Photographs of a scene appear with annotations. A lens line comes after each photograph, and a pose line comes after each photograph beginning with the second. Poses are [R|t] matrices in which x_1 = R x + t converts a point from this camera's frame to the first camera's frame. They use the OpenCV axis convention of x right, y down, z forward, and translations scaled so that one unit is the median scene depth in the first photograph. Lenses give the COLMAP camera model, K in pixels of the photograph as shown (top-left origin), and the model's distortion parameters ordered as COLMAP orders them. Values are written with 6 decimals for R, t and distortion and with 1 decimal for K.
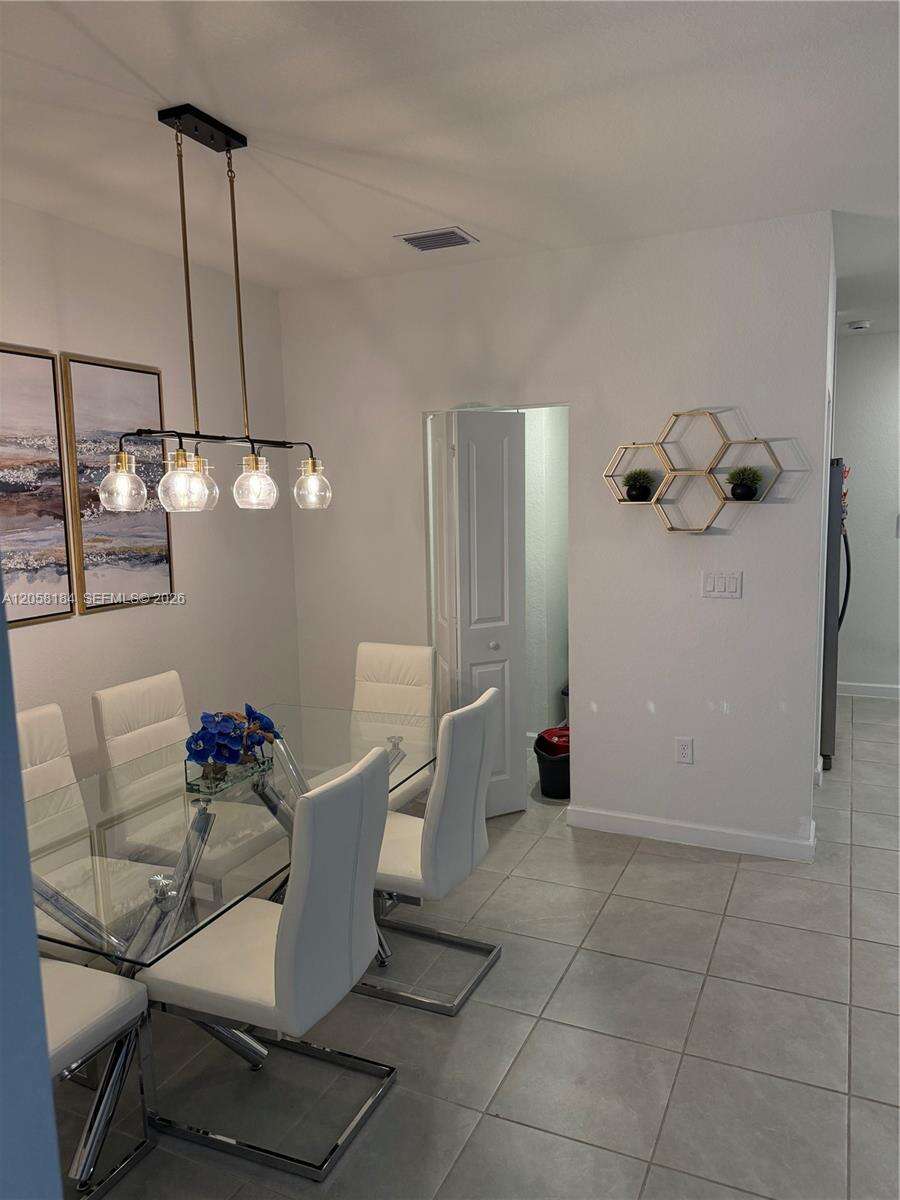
lens RADIAL K [[847.4, 0, 449.5], [0, 847.4, 600.9], [0, 0, 1]] dist [0.021494, -0.035752]
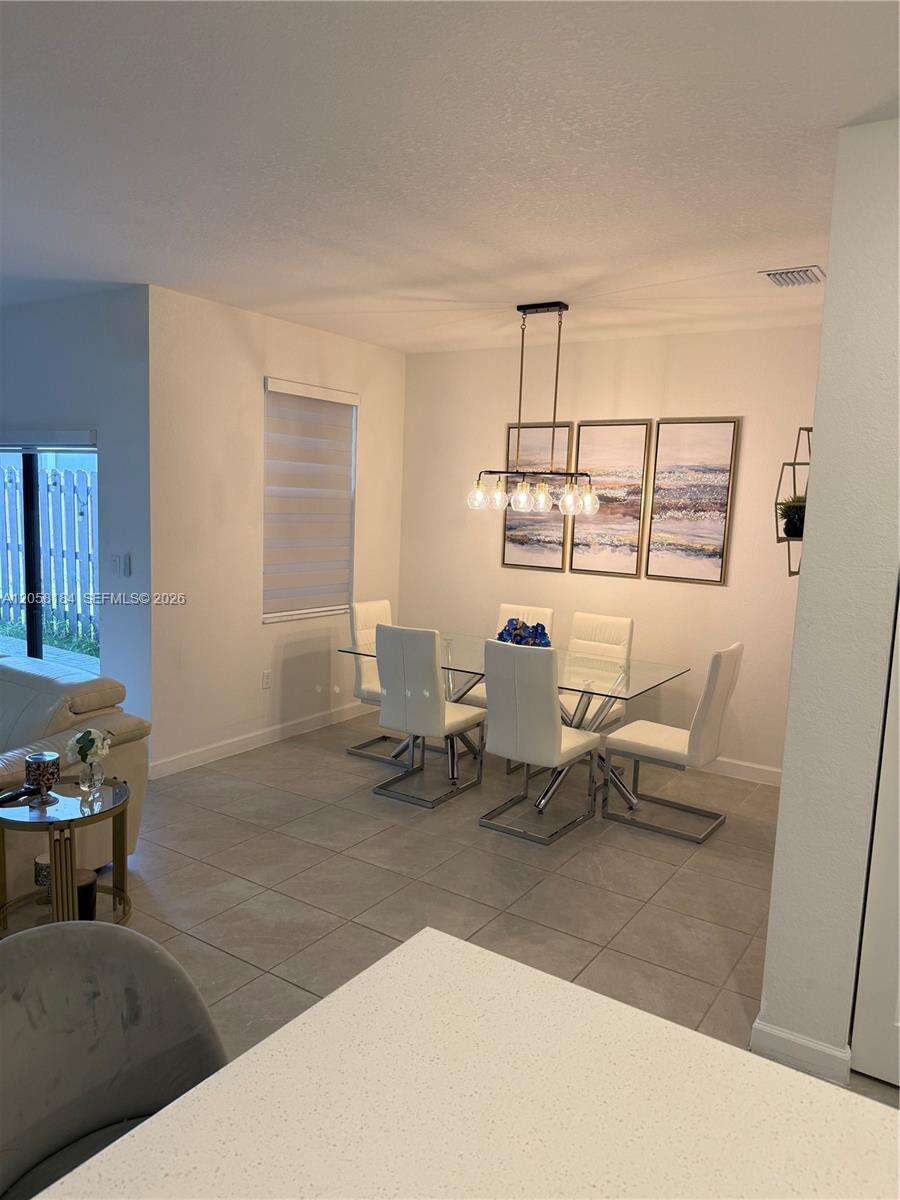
lens RADIAL K [[847.4, 0, 445.1], [0, 847.4, 602.1], [0, 0, 1]] dist [0.021494, -0.035752]
pose [[-0.168534, 0.137162, -0.976106, 1.278126], [-0.157491, 0.973802, 0.164031, -0.152651], [0.973033, 0.181373, -0.142517, 0.903417]]
